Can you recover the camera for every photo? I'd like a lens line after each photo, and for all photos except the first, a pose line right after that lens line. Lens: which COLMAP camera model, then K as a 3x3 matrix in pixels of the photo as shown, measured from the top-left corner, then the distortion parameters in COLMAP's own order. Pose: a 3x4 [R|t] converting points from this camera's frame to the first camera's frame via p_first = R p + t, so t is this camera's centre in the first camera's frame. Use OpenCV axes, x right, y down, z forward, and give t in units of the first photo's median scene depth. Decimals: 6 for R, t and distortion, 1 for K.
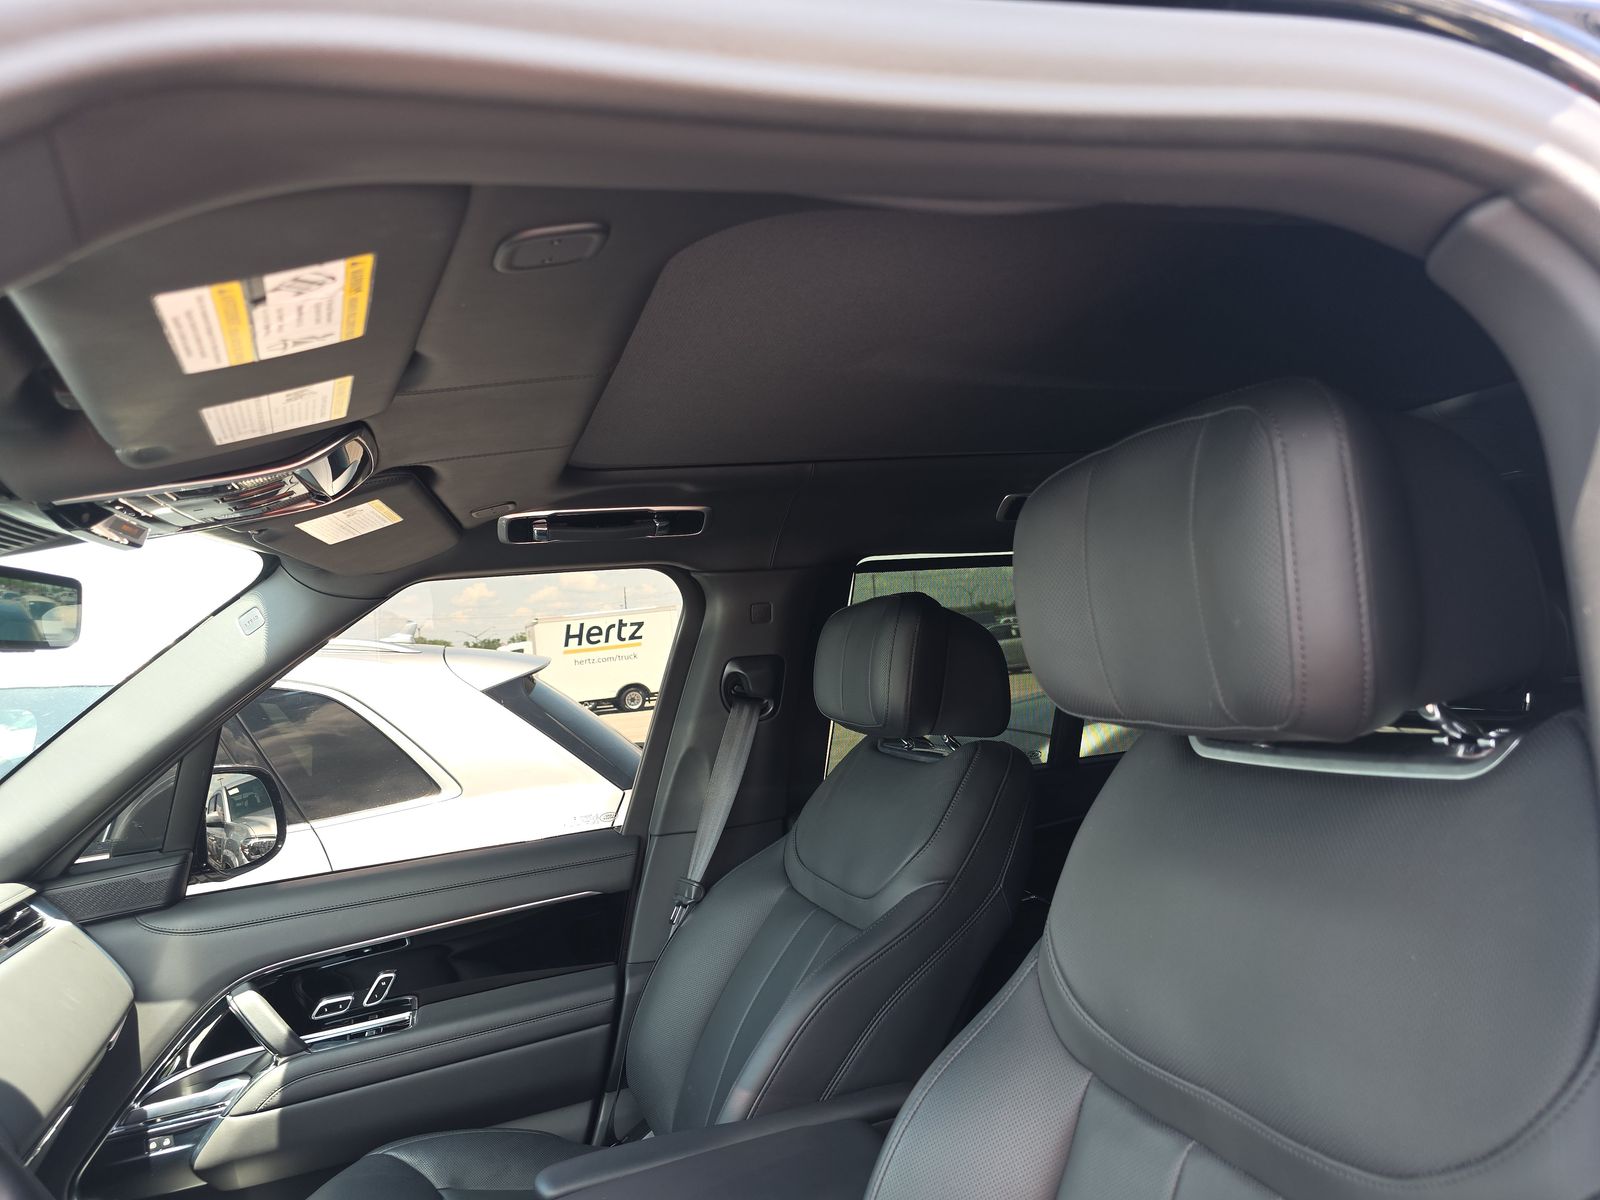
lens RADIAL K [[1044.9, 0, 794.0], [0, 1044.9, 603.3], [0, 0, 1]] dist [0.010122, -0.002663]
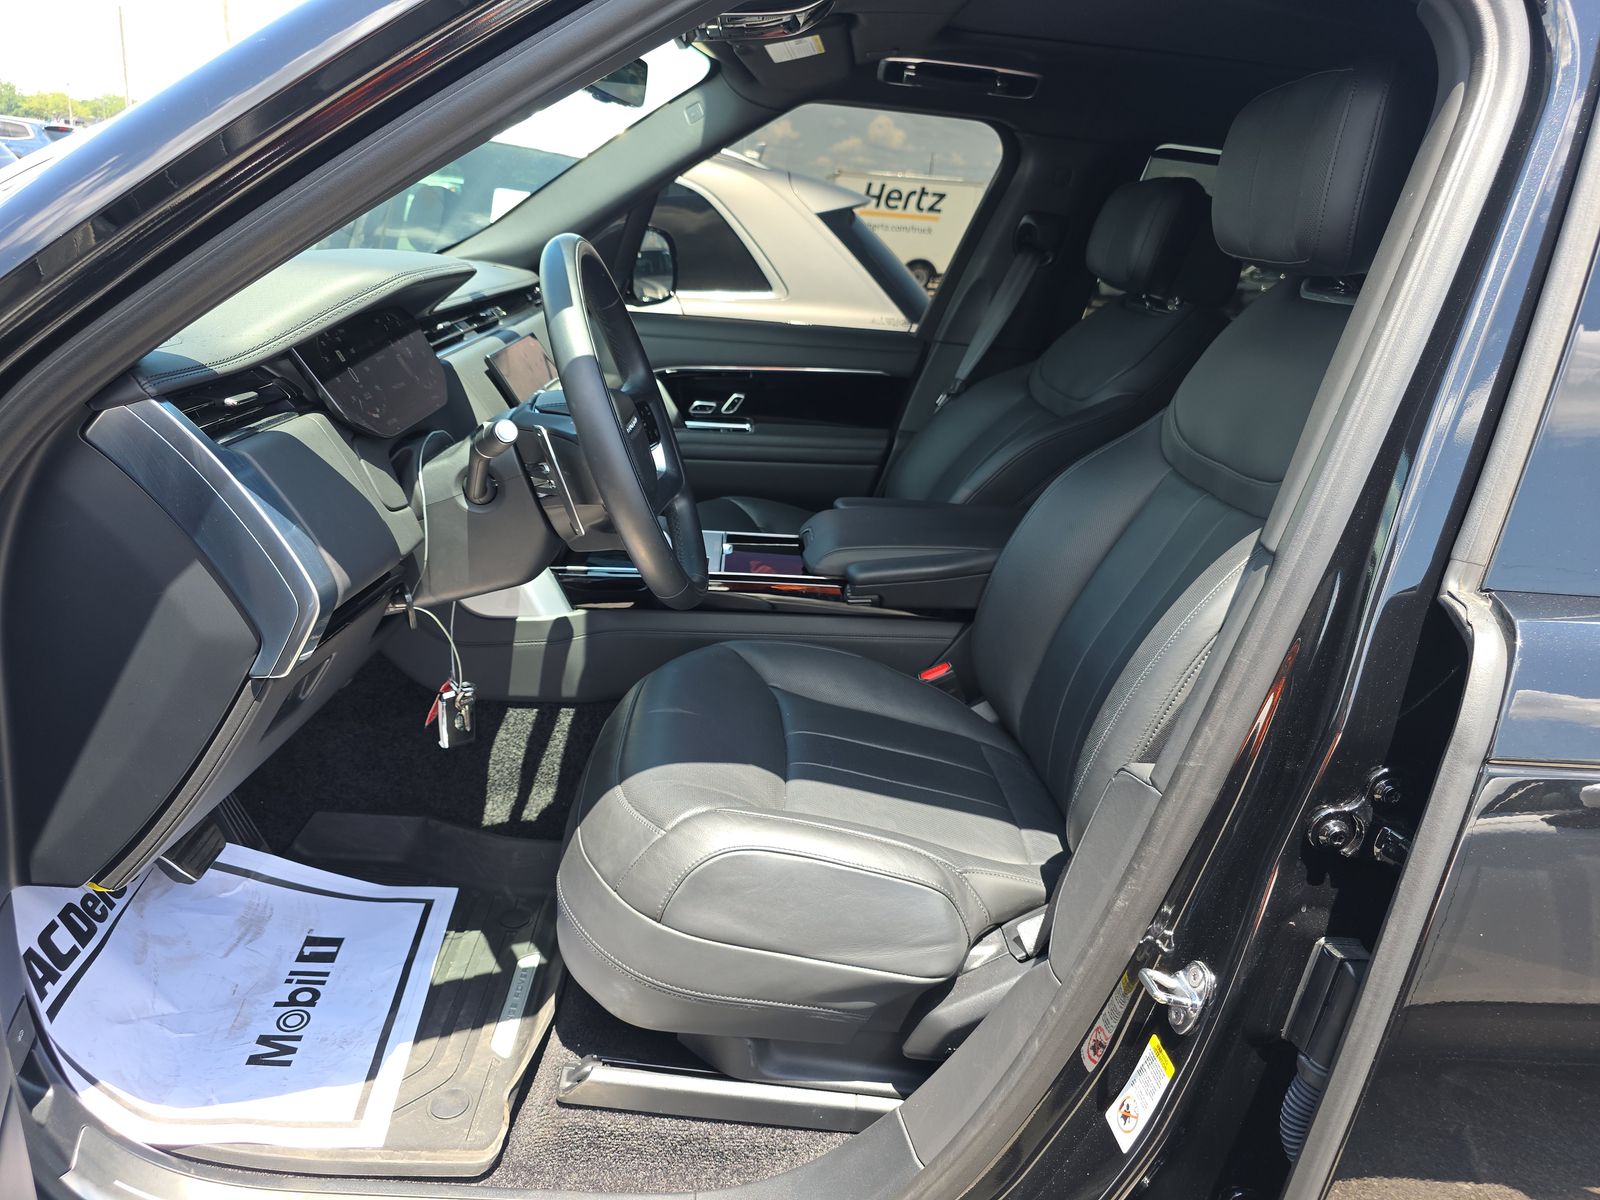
lens RADIAL K [[1044.9, 0, 794.0], [0, 1044.9, 603.3], [0, 0, 1]] dist [0.010122, -0.002663]
pose [[0.947257, 0.258167, -0.189881, 0.032975], [-0.167220, 0.903612, 0.394363, 0.028950], [0.273390, -0.341811, 0.899123, -0.368636]]
